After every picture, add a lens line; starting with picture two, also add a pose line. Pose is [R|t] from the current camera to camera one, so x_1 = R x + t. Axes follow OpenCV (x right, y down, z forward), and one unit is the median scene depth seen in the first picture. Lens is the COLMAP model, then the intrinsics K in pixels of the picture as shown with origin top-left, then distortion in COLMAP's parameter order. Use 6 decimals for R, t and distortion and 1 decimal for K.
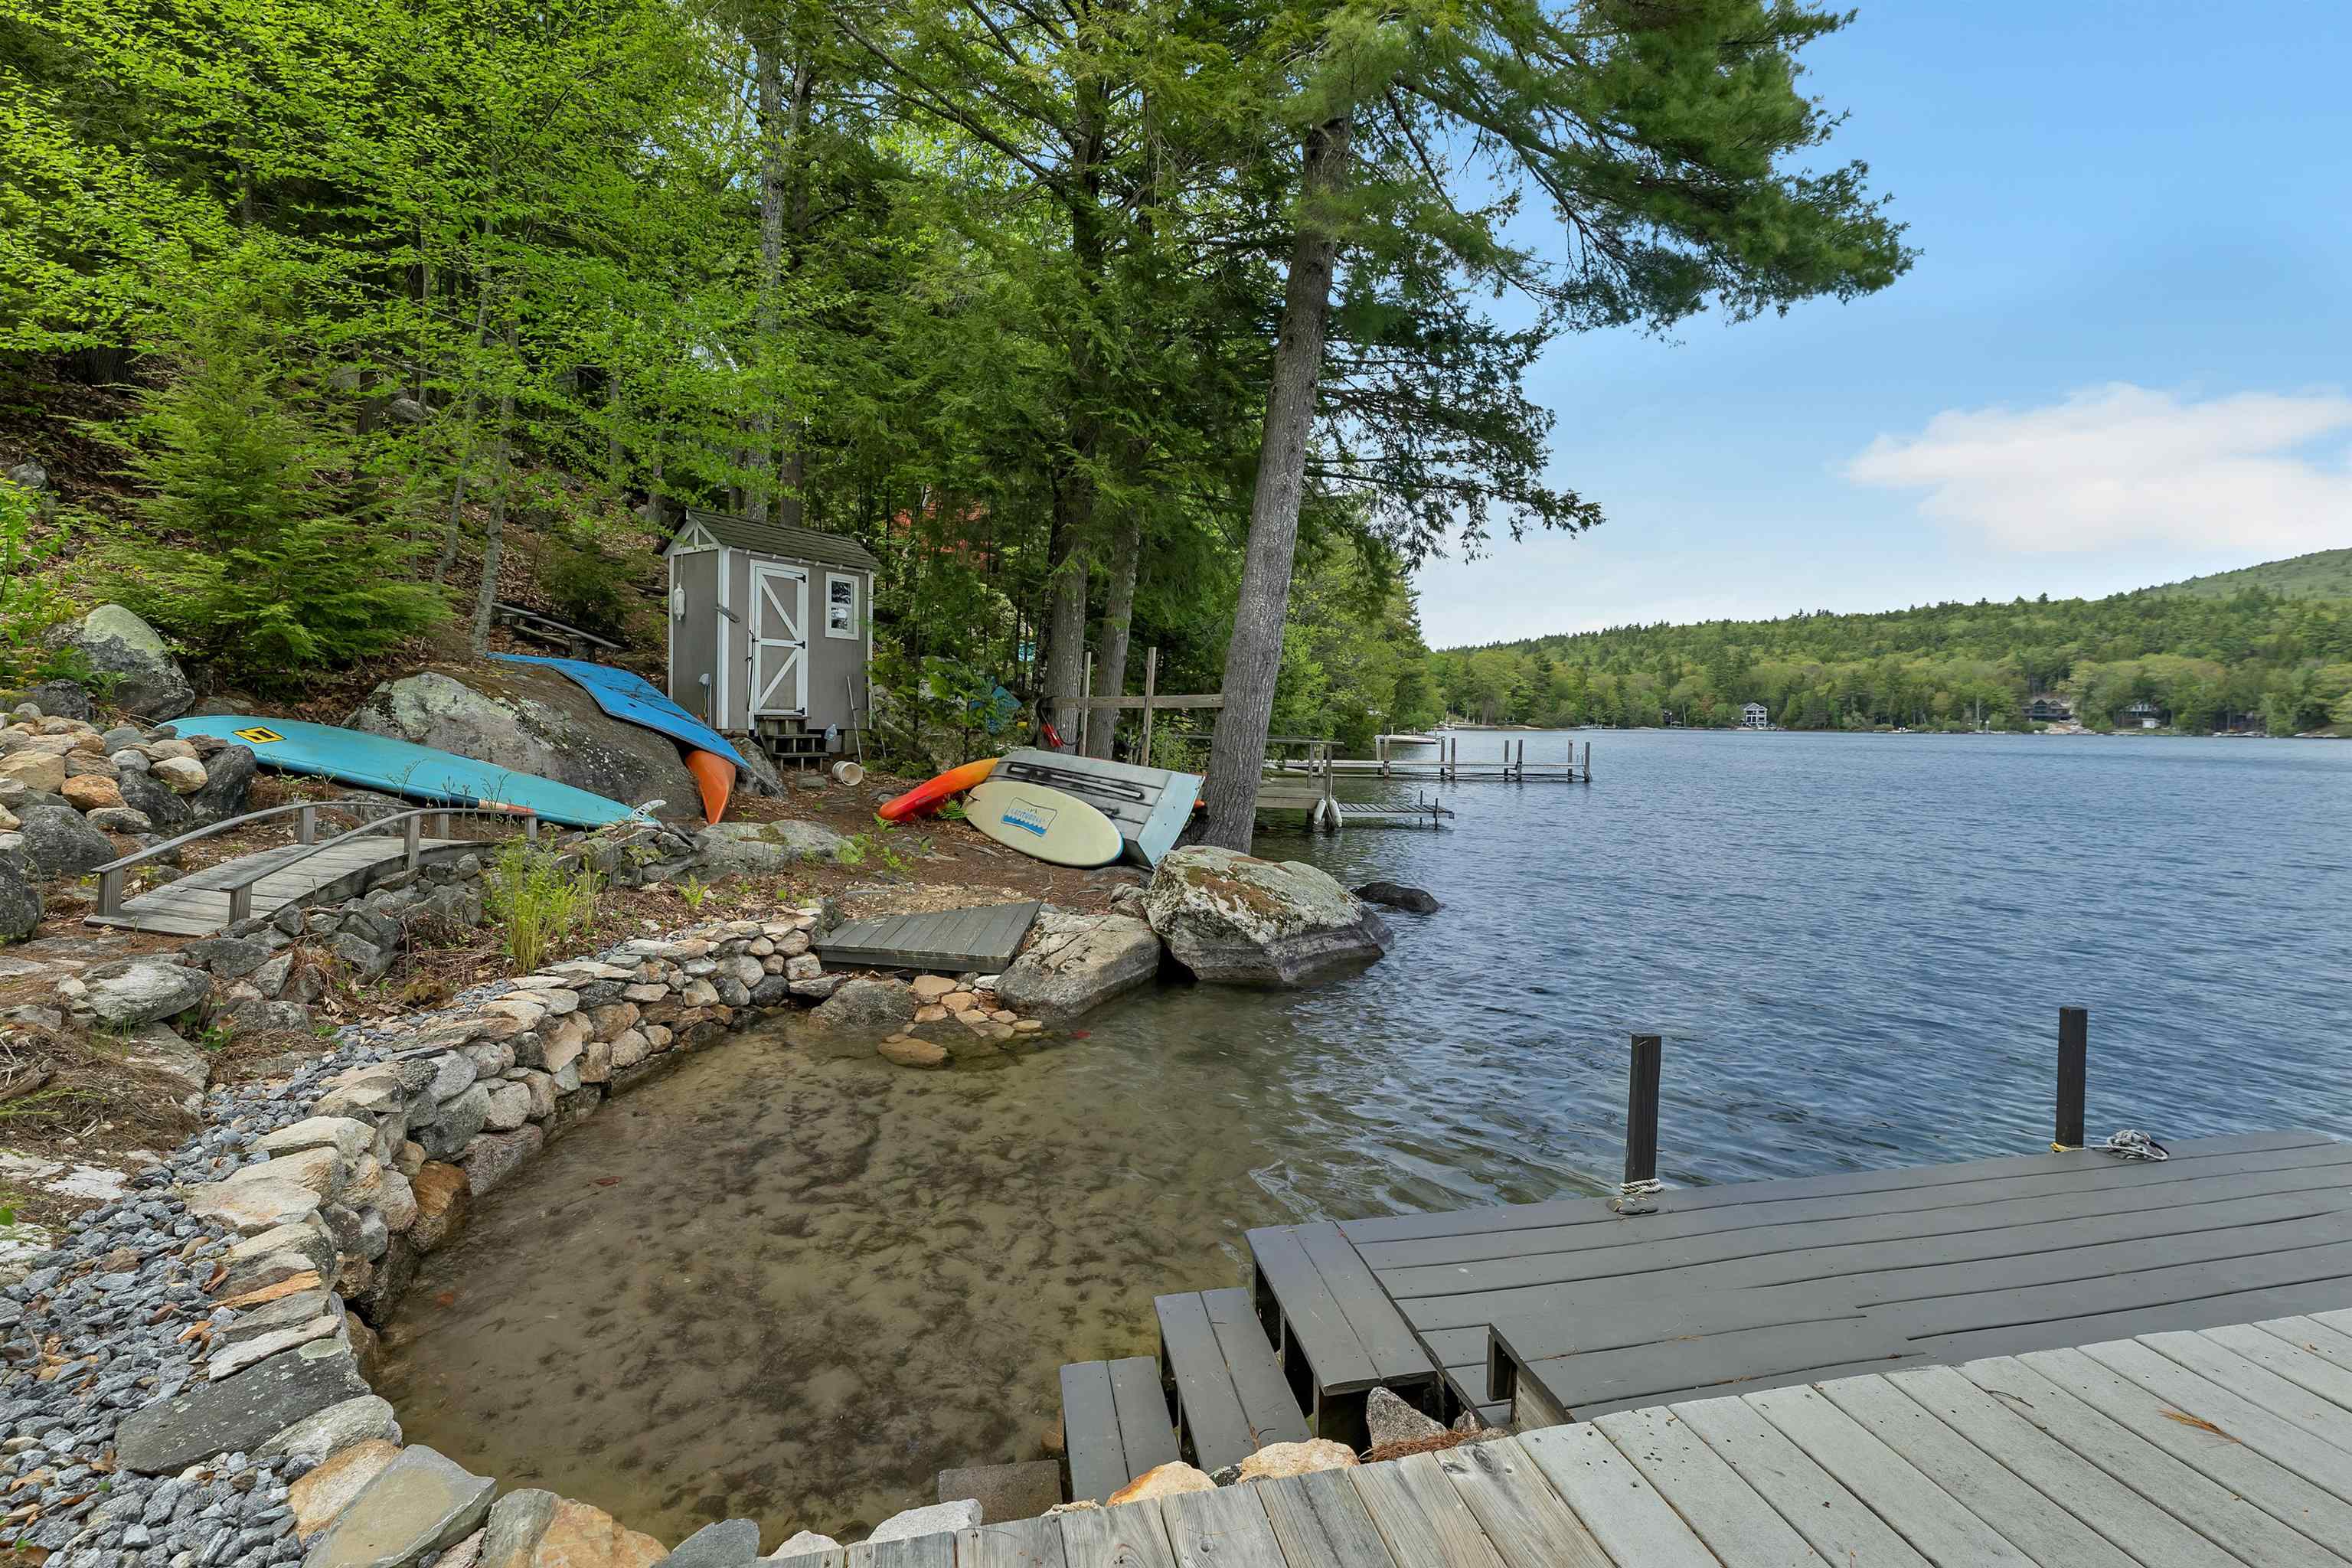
lens RADIAL K [[1015.3, 0, 1174.9], [0, 1015.3, 742.7], [0, 0, 1]] dist [-0.000389, -0.000018]
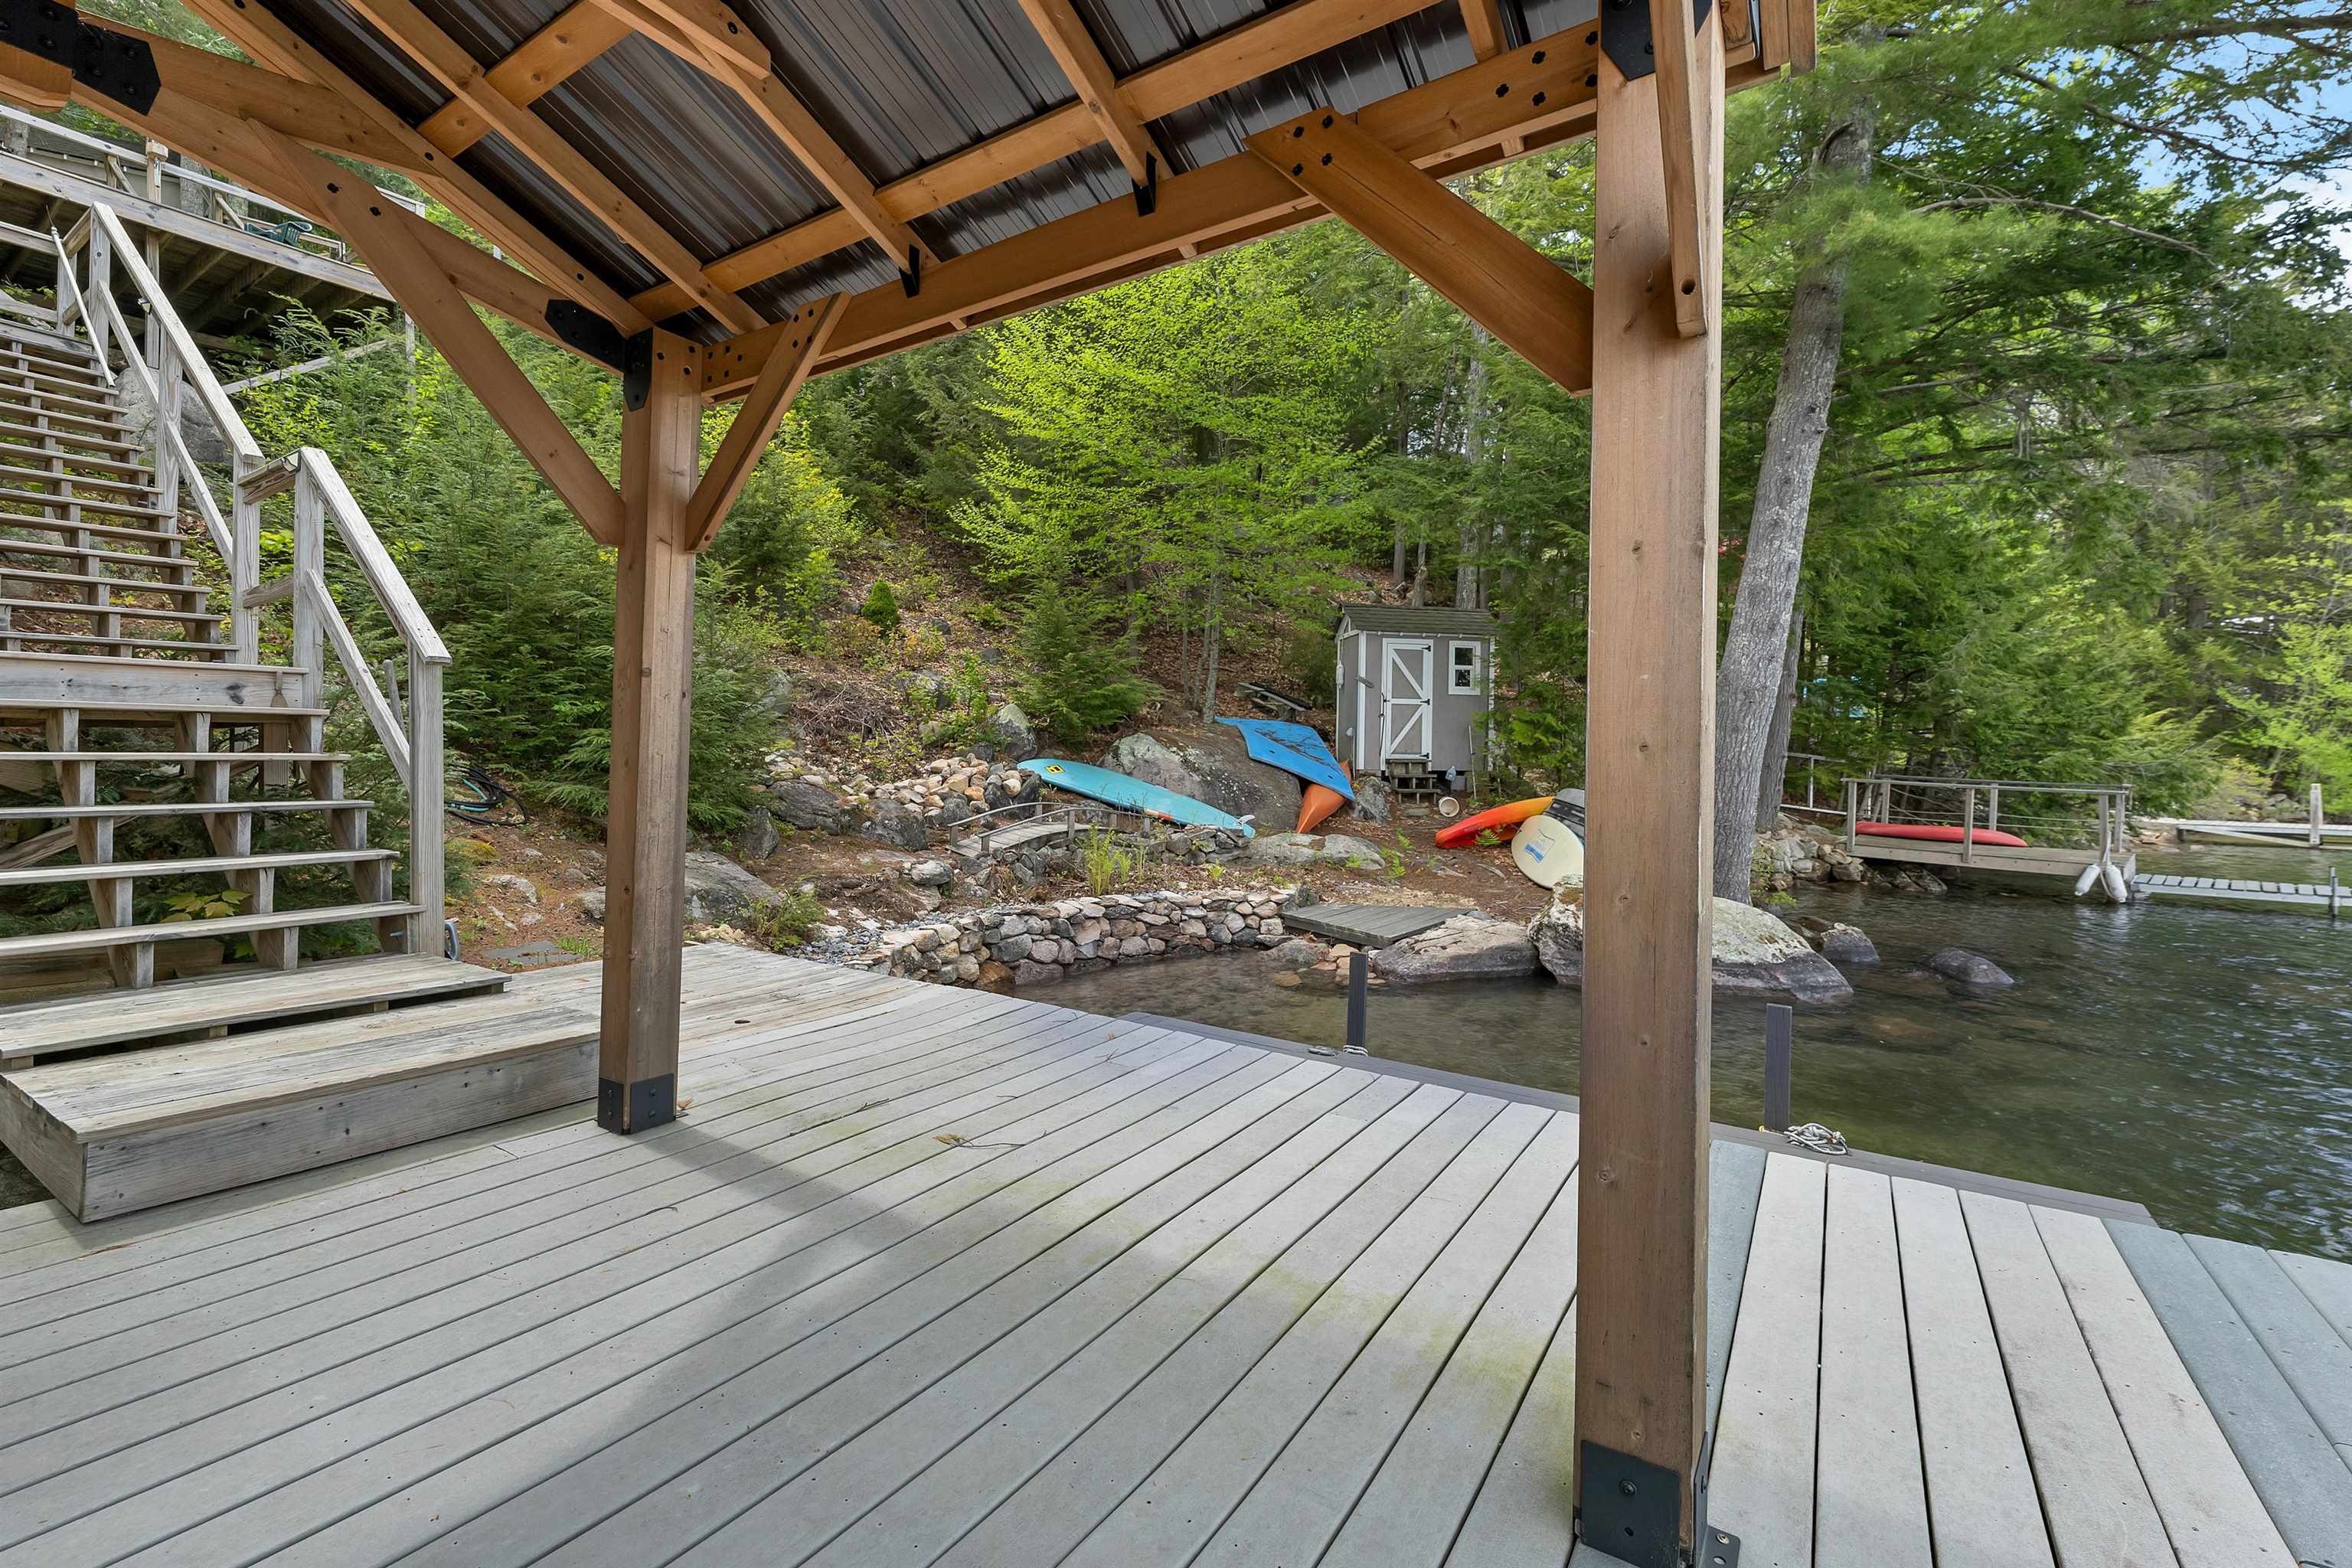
lens RADIAL K [[1015.3, 0, 1174.9], [0, 1015.3, 742.7], [0, 0, 1]] dist [-0.000389, -0.000018]
pose [[0.681540, -0.017991, -0.731560, 0.579805], [-0.016943, 0.999042, -0.040354, 0.014381], [0.731585, 0.039898, 0.680582, -0.111076]]
